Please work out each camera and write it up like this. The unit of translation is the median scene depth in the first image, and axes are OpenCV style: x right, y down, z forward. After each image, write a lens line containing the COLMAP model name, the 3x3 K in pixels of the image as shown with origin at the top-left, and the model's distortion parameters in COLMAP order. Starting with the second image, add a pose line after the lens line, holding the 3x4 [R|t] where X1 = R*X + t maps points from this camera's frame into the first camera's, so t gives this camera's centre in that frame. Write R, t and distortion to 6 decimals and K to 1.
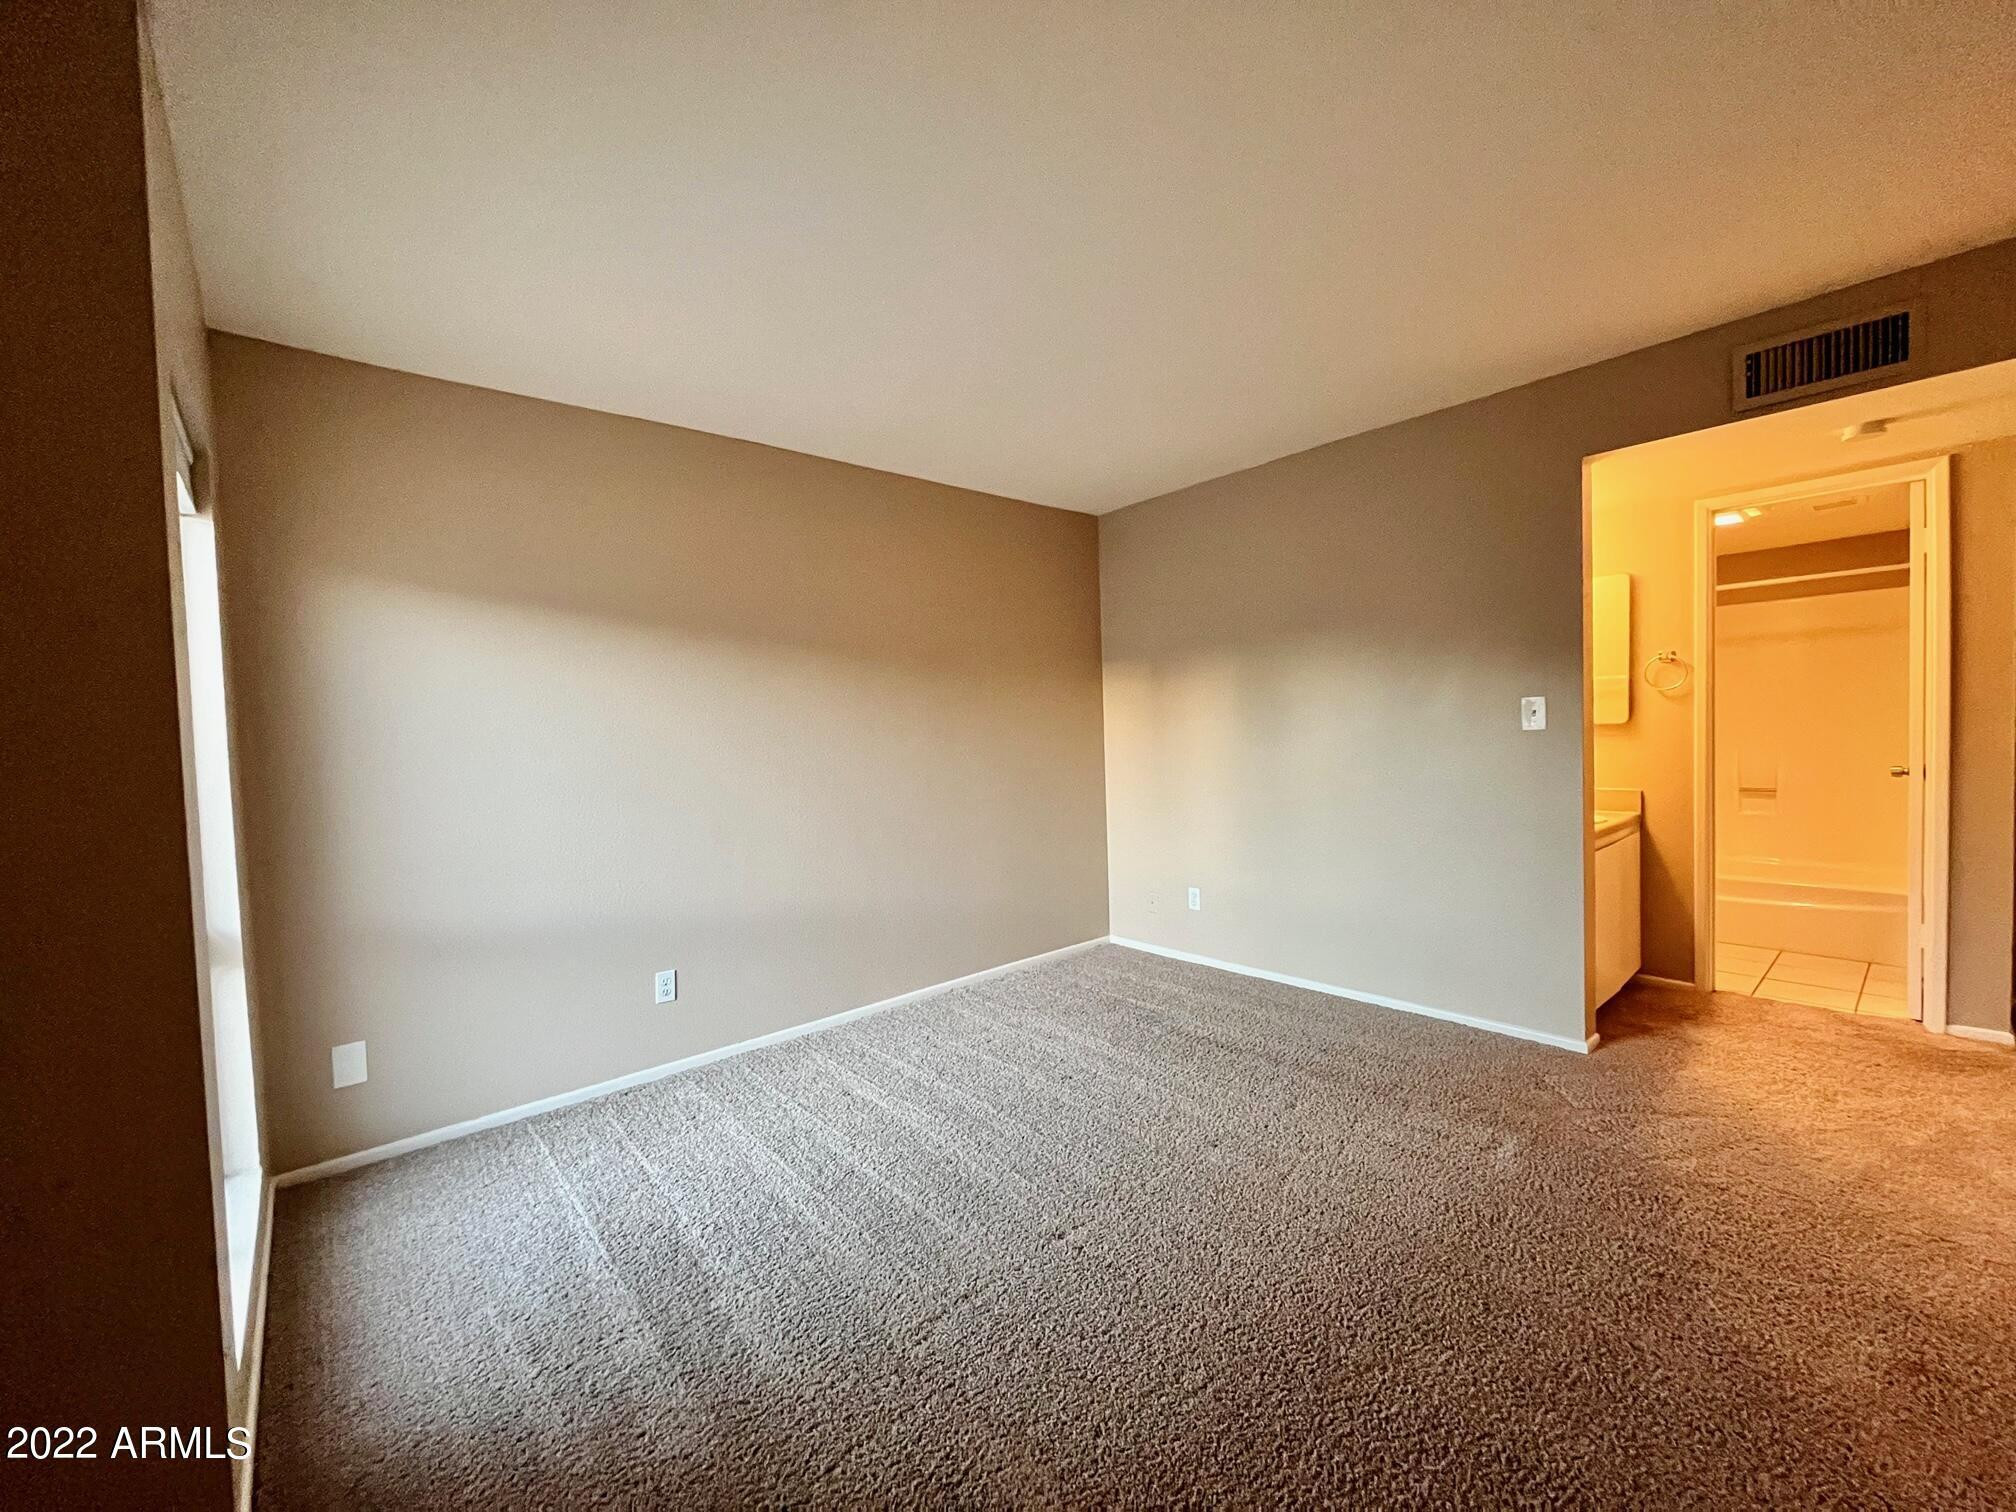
lens RADIAL K [[812.6, 0, 1008.0], [0, 812.6, 756.0], [0, 0, 1]] dist [-0.002176, -0.000164]
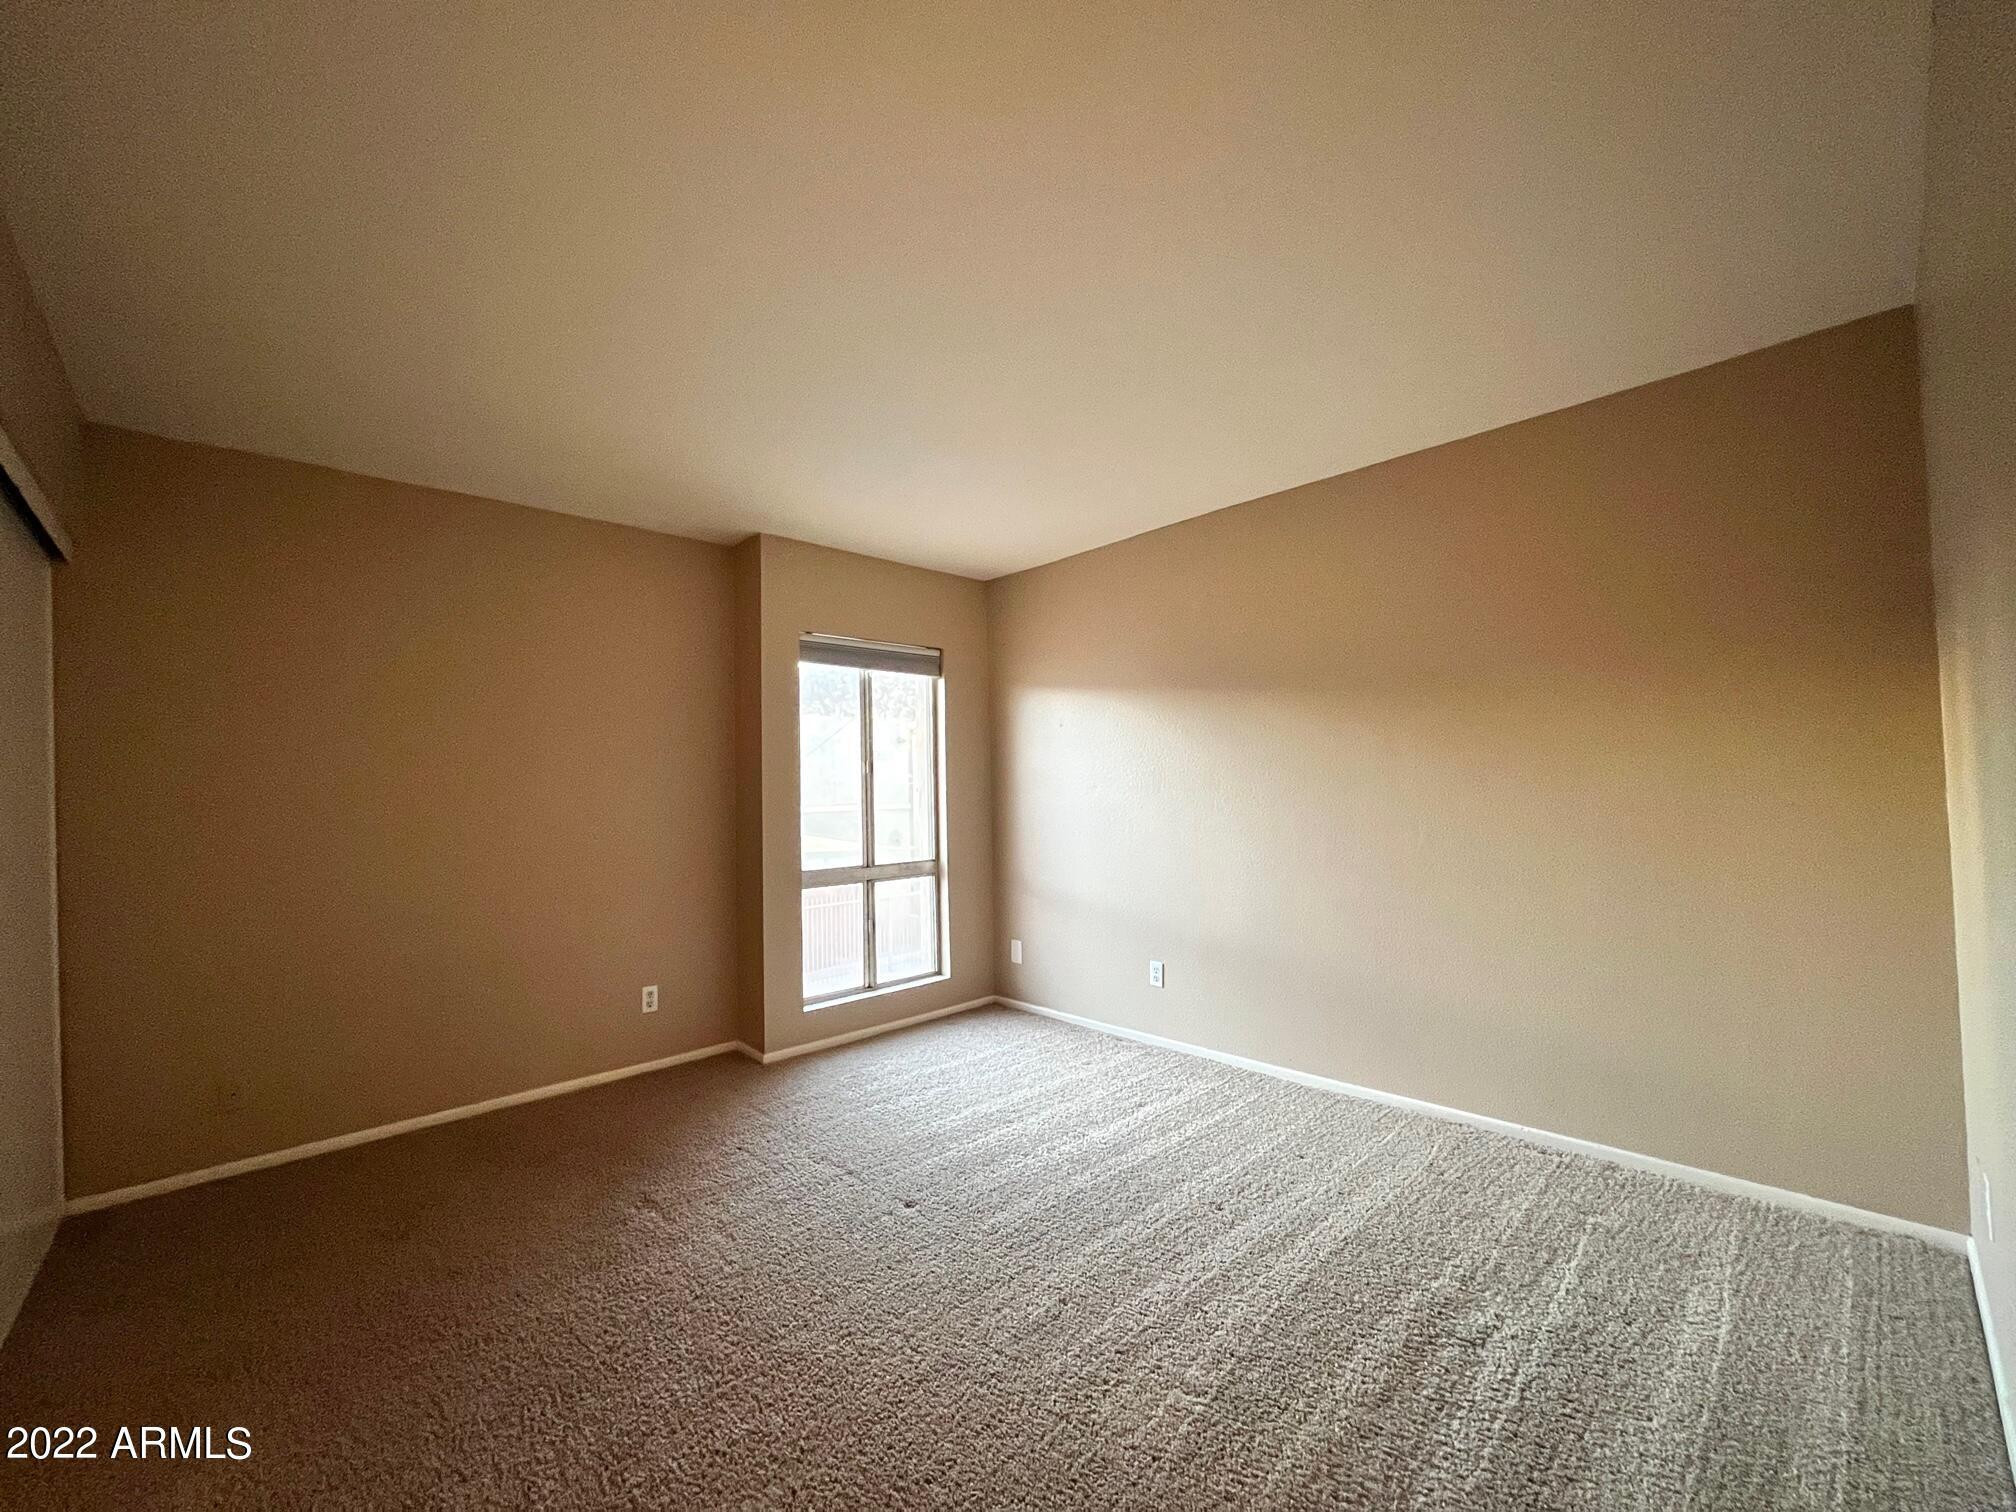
lens RADIAL K [[812.6, 0, 1008.0], [0, 812.6, 756.0], [0, 0, 1]] dist [-0.002176, -0.000164]
pose [[0.051028, -0.001686, -0.998696, 0.838501], [-0.015083, 0.999883, -0.002459, -0.048974], [0.998583, 0.015189, 0.050996, 0.707189]]
